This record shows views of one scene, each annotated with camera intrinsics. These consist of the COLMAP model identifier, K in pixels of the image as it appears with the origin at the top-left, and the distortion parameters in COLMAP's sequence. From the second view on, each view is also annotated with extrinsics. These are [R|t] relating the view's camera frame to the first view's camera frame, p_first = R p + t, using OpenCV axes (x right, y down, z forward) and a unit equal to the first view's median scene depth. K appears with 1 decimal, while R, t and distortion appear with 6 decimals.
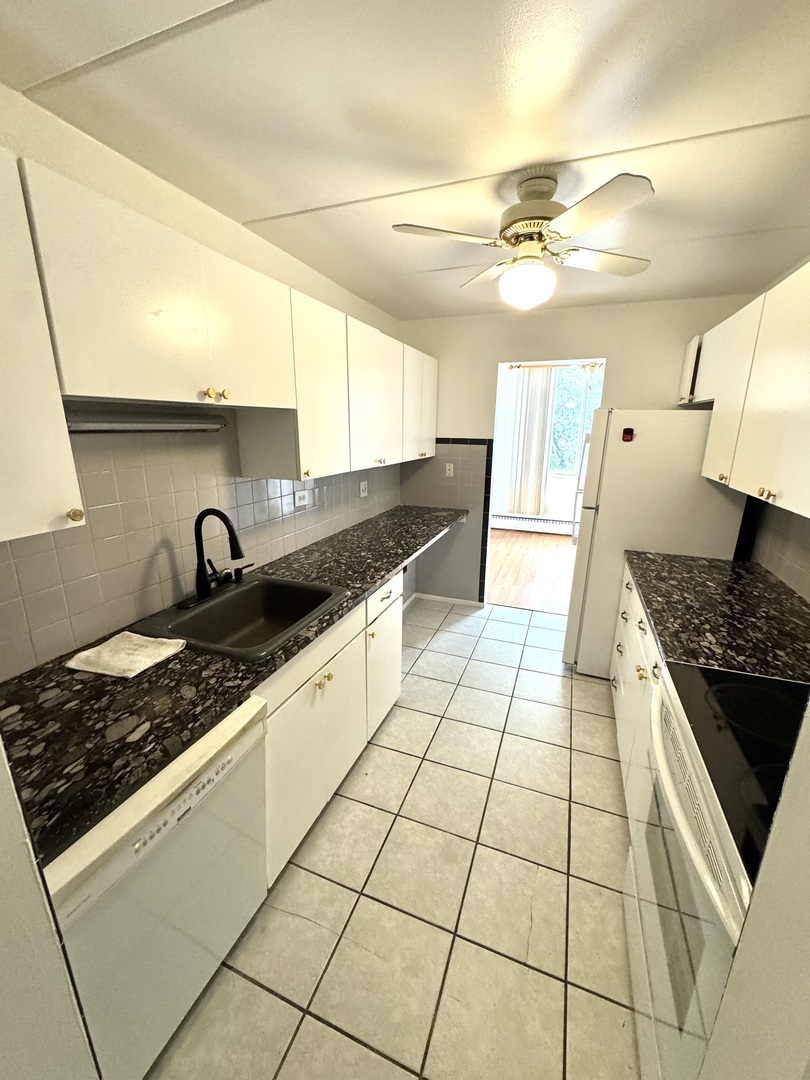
lens RADIAL K [[432.4, 0, 404.3], [0, 432.4, 540.7], [0, 0, 1]] dist [-0.000557, -0.000029]
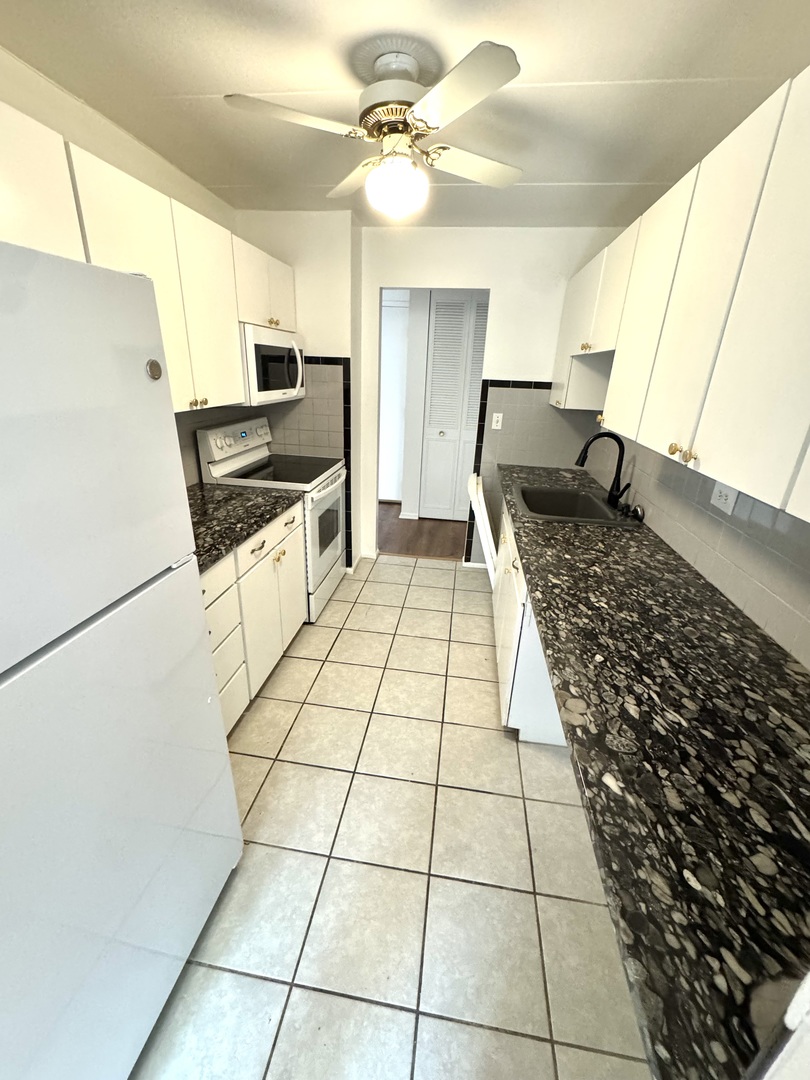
lens RADIAL K [[432.4, 0, 405.7], [0, 432.4, 536.1], [0, 0, 1]] dist [-0.000557, -0.000029]
pose [[-0.972990, 0.037144, -0.227839, 0.353881], [-0.106020, 0.804824, 0.583967, -0.383044], [0.205061, 0.592350, -0.779148, 1.506711]]
